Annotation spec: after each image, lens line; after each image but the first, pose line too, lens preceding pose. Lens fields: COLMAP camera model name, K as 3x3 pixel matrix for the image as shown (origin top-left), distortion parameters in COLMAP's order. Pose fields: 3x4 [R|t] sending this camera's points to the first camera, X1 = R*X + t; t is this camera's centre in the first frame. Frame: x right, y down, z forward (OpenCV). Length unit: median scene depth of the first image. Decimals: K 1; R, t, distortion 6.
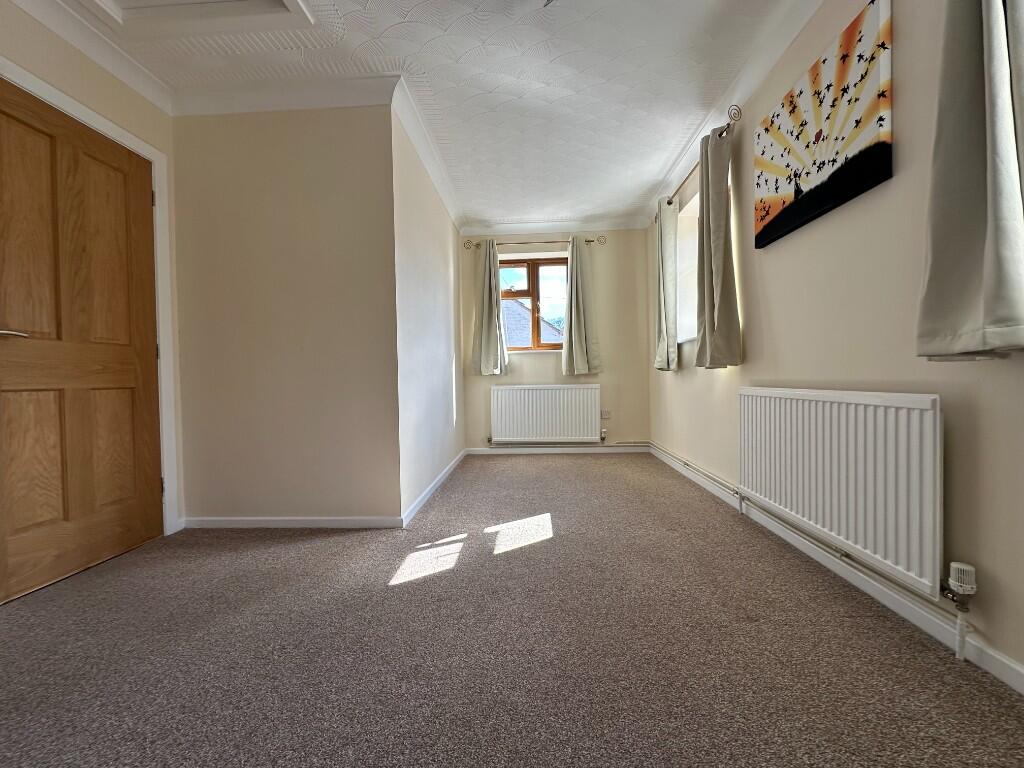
lens RADIAL K [[406.1, 0, 509.4], [0, 406.1, 382.2], [0, 0, 1]] dist [-0.000261, -0.000249]
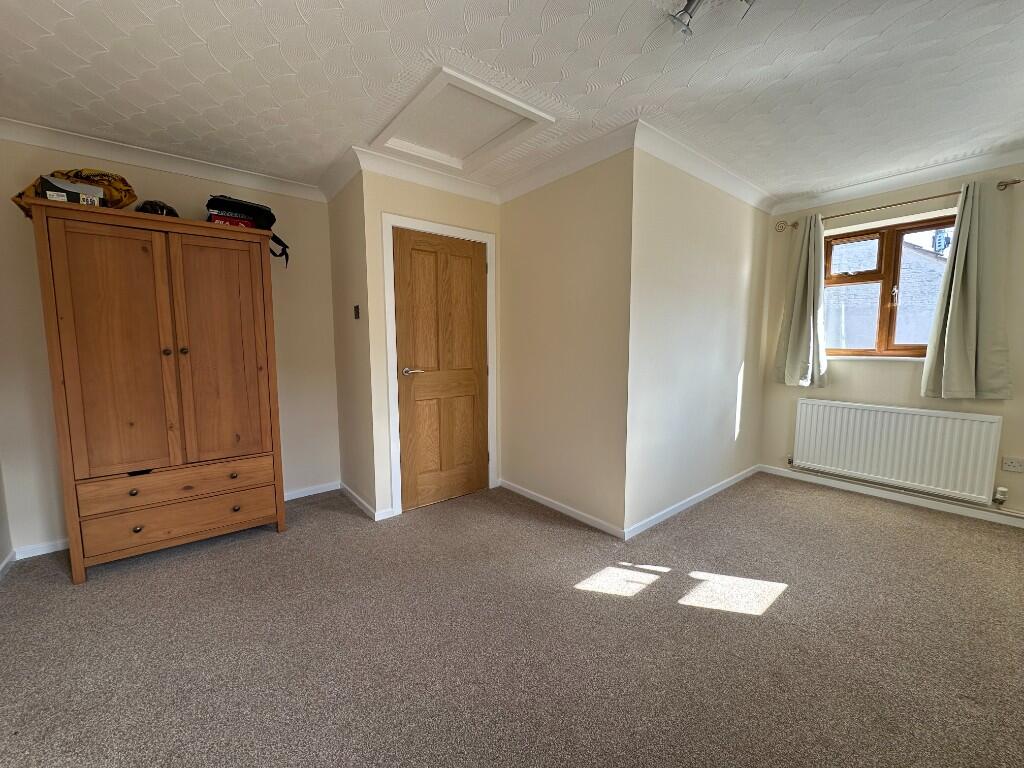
lens RADIAL K [[406.1, 0, 505.8], [0, 406.1, 386.8], [0, 0, 1]] dist [-0.000261, -0.000249]
pose [[0.670583, 0.091564, -0.736162, 0.311529], [-0.015838, 0.993894, 0.109194, -0.183123], [0.741666, -0.061565, 0.667939, 0.026144]]
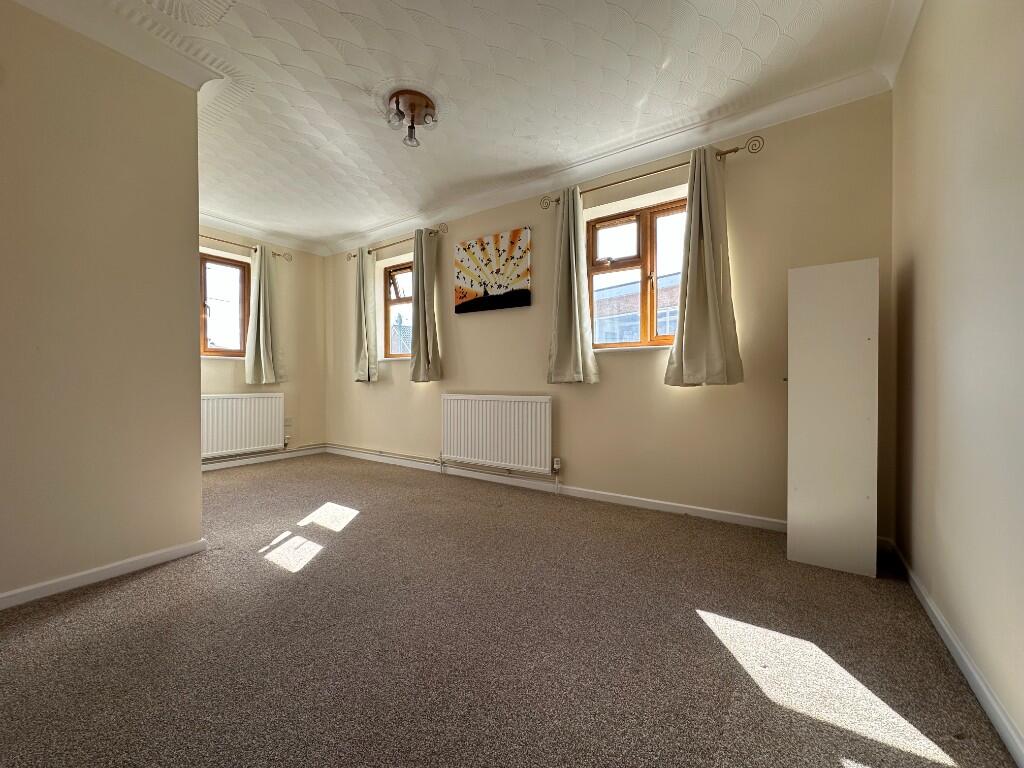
lens RADIAL K [[406.1, 0, 508.7], [0, 406.1, 381.2], [0, 0, 1]] dist [-0.000261, -0.000249]
pose [[0.522861, 0.016973, 0.852249, -0.693040], [-0.000300, 0.999805, -0.019728, -0.009071], [-0.852418, 0.010059, 0.522764, -0.078369]]
